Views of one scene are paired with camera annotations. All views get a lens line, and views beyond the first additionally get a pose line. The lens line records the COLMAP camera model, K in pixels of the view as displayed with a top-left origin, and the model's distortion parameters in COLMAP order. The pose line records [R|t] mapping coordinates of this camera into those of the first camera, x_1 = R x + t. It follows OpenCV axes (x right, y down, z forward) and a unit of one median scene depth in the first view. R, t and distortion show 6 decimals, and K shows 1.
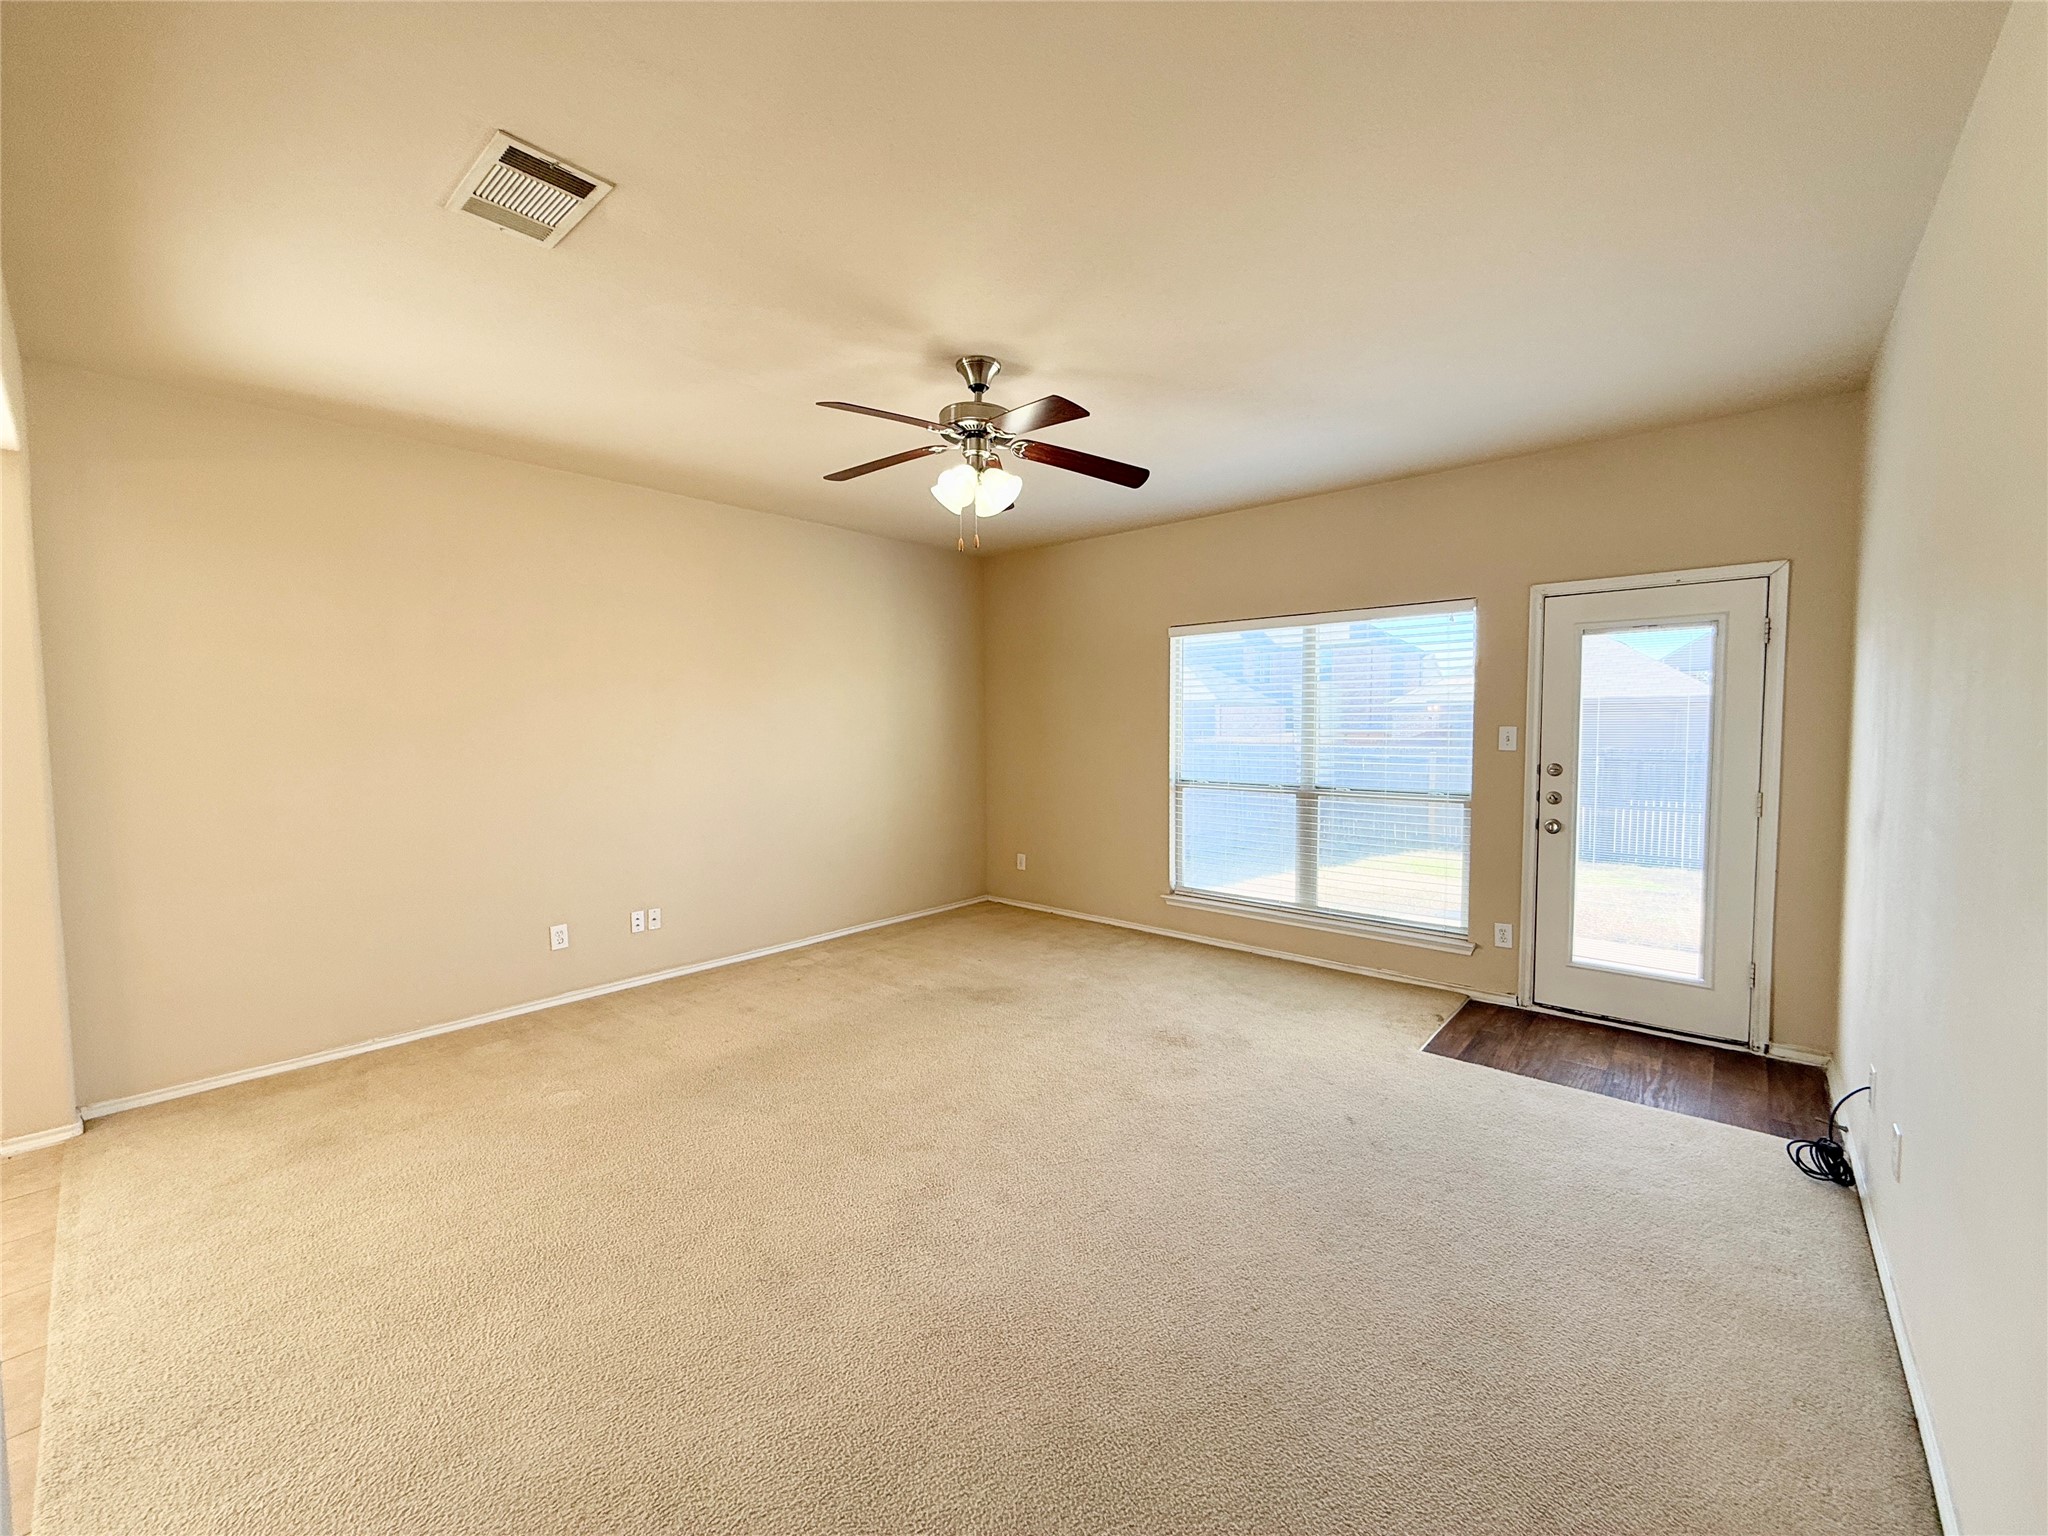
lens RADIAL K [[819.1, 0, 1025.6], [0, 819.1, 772.9], [0, 0, 1]] dist [-0.001426, -0.000060]
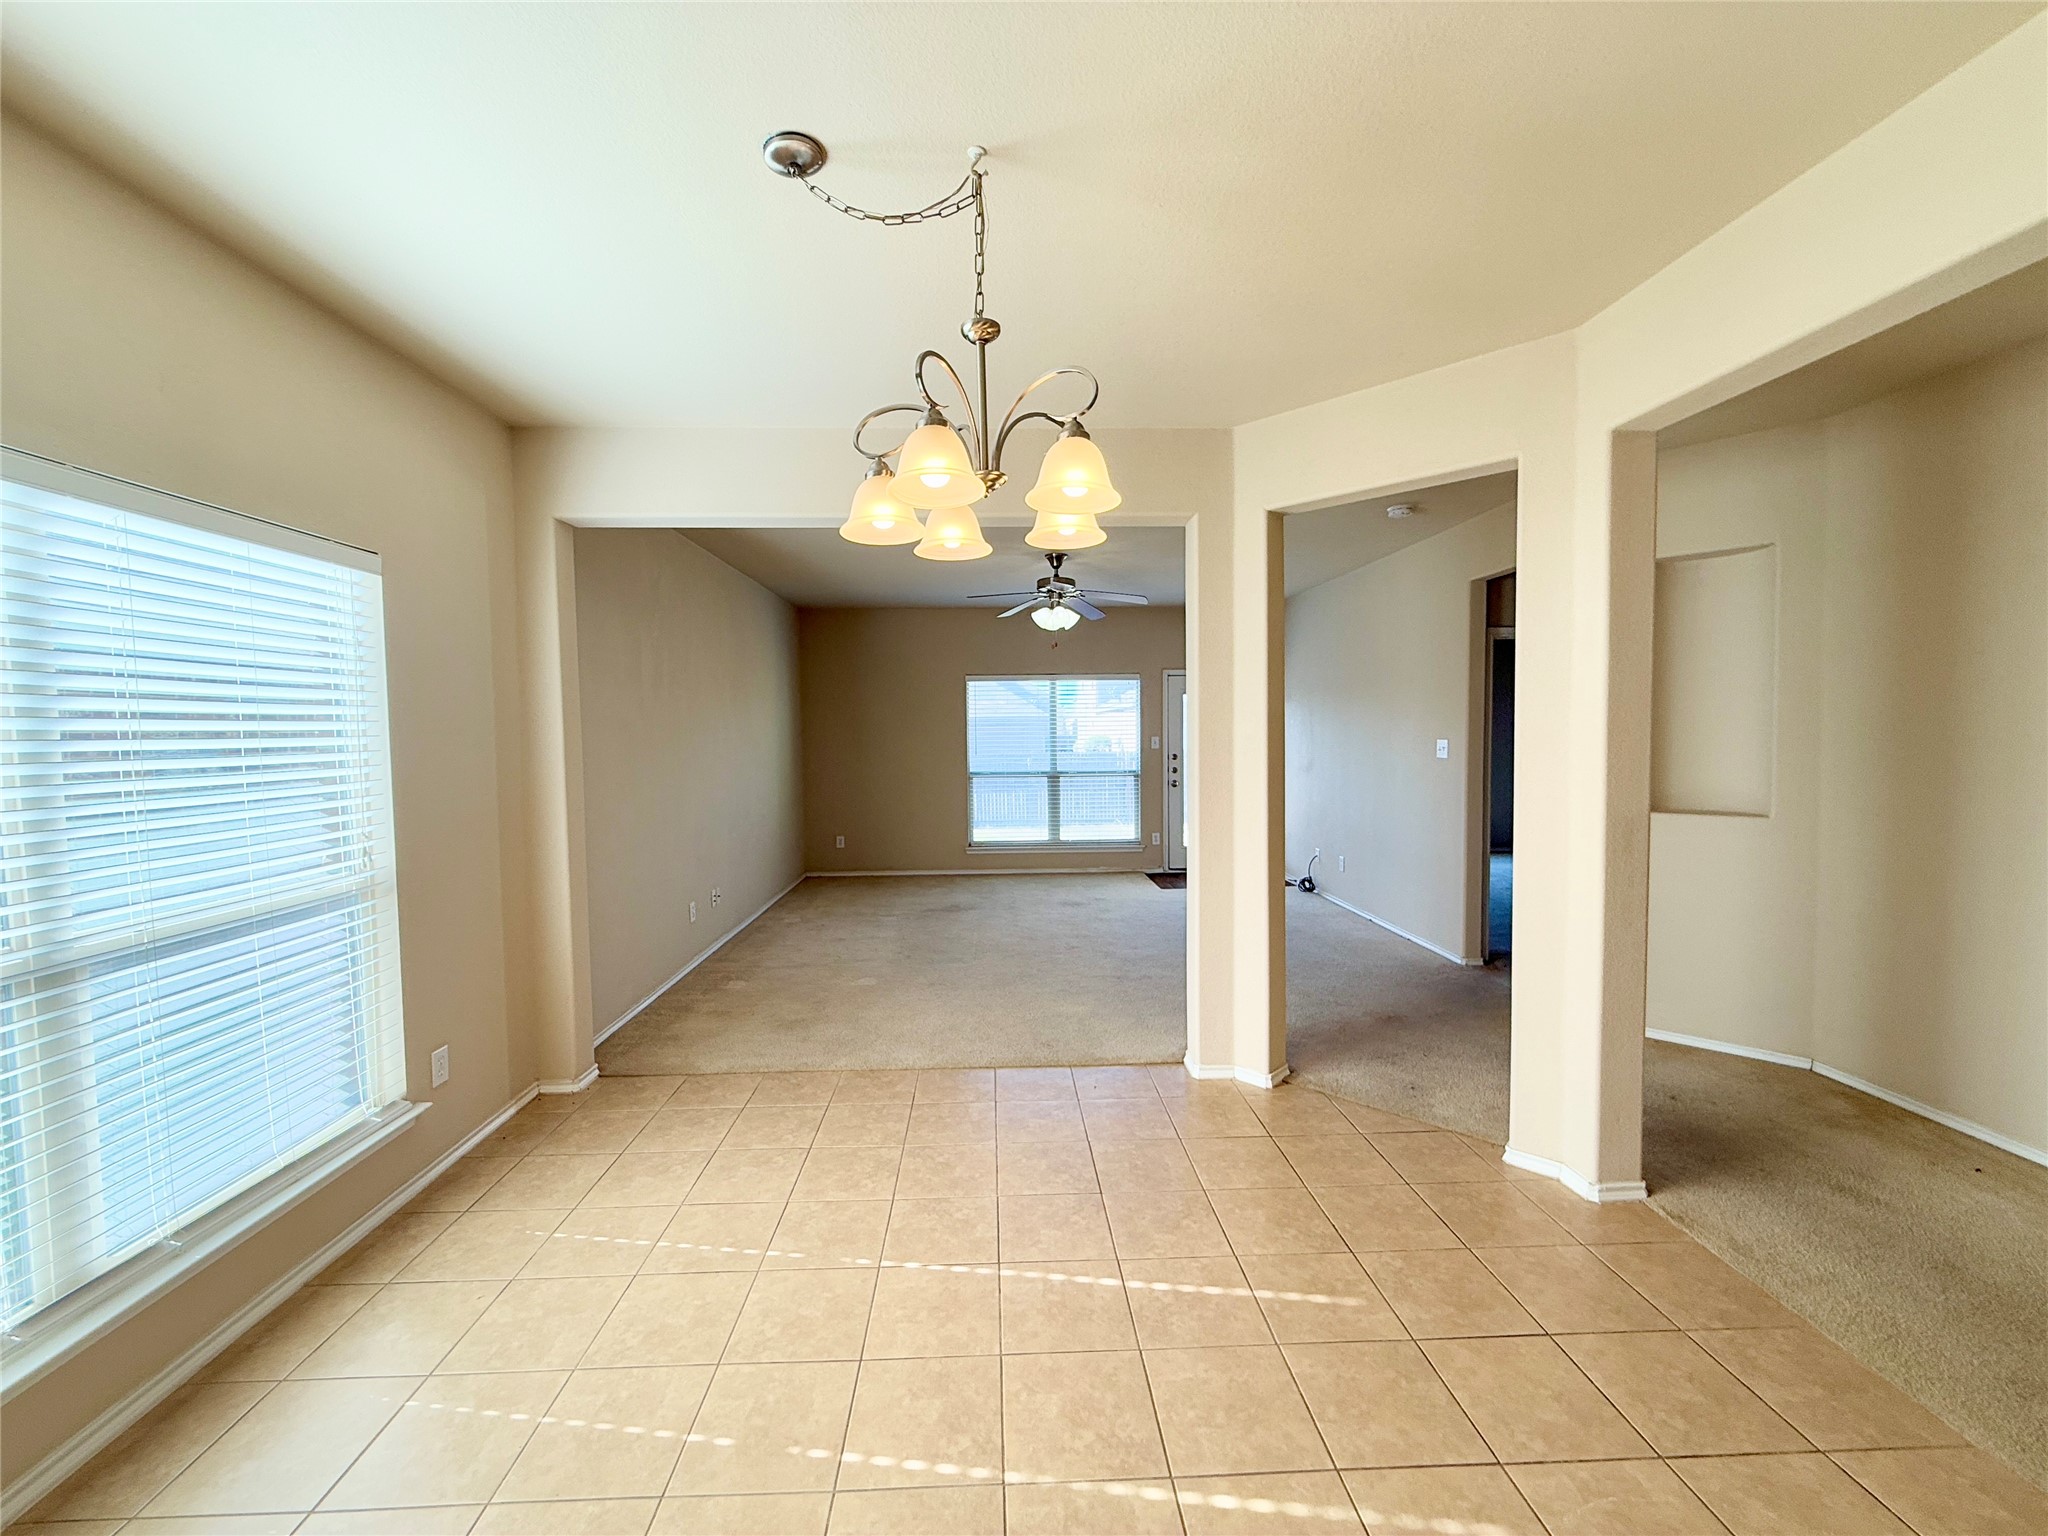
lens RADIAL K [[819.1, 0, 1024.1], [0, 819.1, 760.9], [0, 0, 1]] dist [-0.001426, -0.000060]
pose [[0.724817, -0.029952, 0.688290, -0.919846], [0.050196, 0.998695, -0.009401, 0.006109], [-0.687110, 0.041363, 0.725375, -0.229956]]
